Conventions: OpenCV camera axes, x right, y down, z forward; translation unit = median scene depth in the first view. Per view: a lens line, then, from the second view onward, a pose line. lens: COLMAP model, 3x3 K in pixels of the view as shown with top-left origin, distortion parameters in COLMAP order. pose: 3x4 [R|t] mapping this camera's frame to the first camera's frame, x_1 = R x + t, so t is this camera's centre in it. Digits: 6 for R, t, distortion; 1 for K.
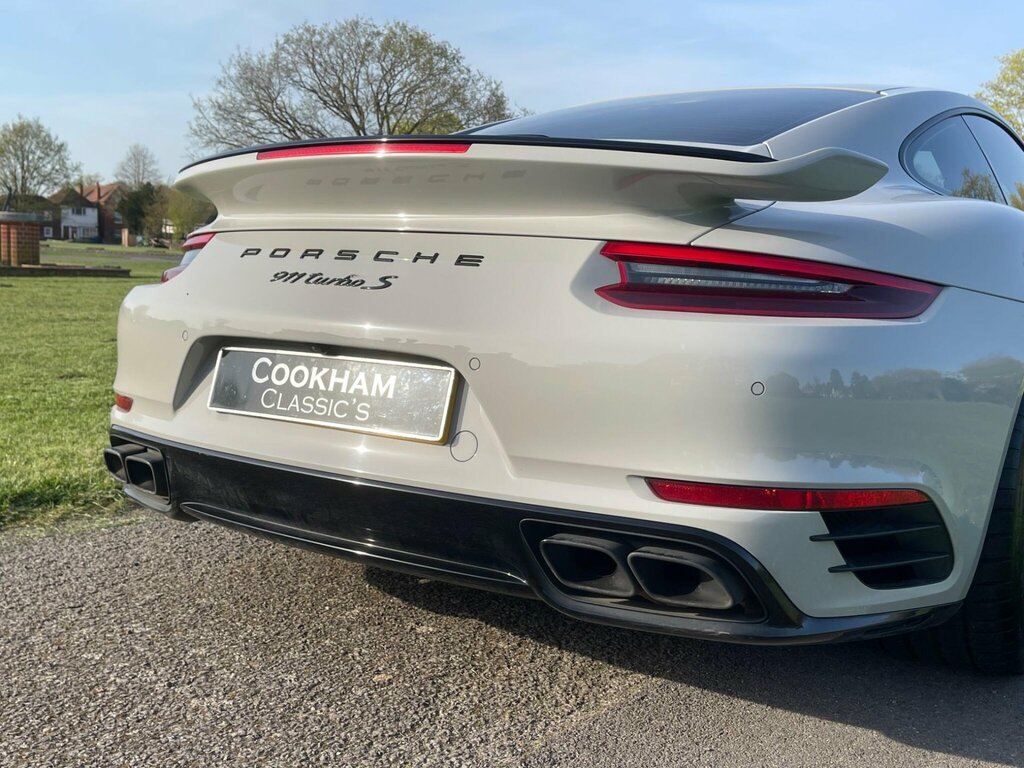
lens RADIAL K [[1047.3, 0, 529.5], [0, 1047.3, 392.6], [0, 0, 1]] dist [0.046534, 0.000000]
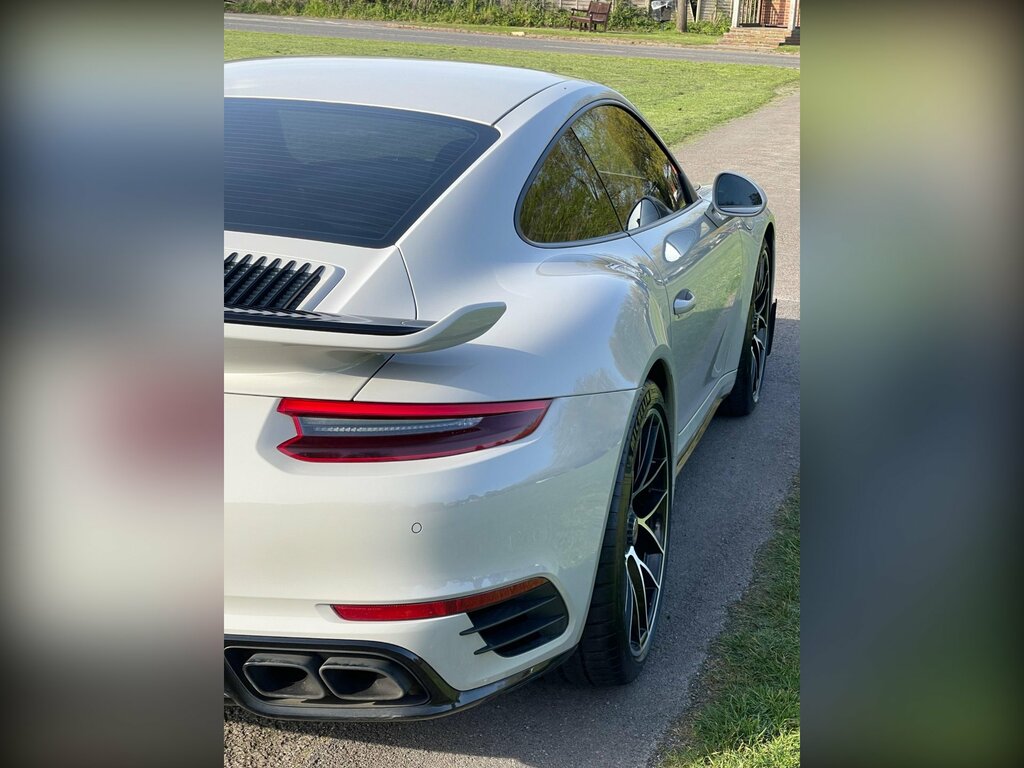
lens RADIAL K [[1586.1, 0, 537.9], [0, 1586.1, 321.7], [0, 0, 1]] dist [0.048748, 0.000000]
pose [[0.941593, -0.066038, 0.330213, -0.218064], [0.036056, 0.994717, 0.096118, -0.359980], [-0.334816, -0.078597, 0.939000, -0.691542]]
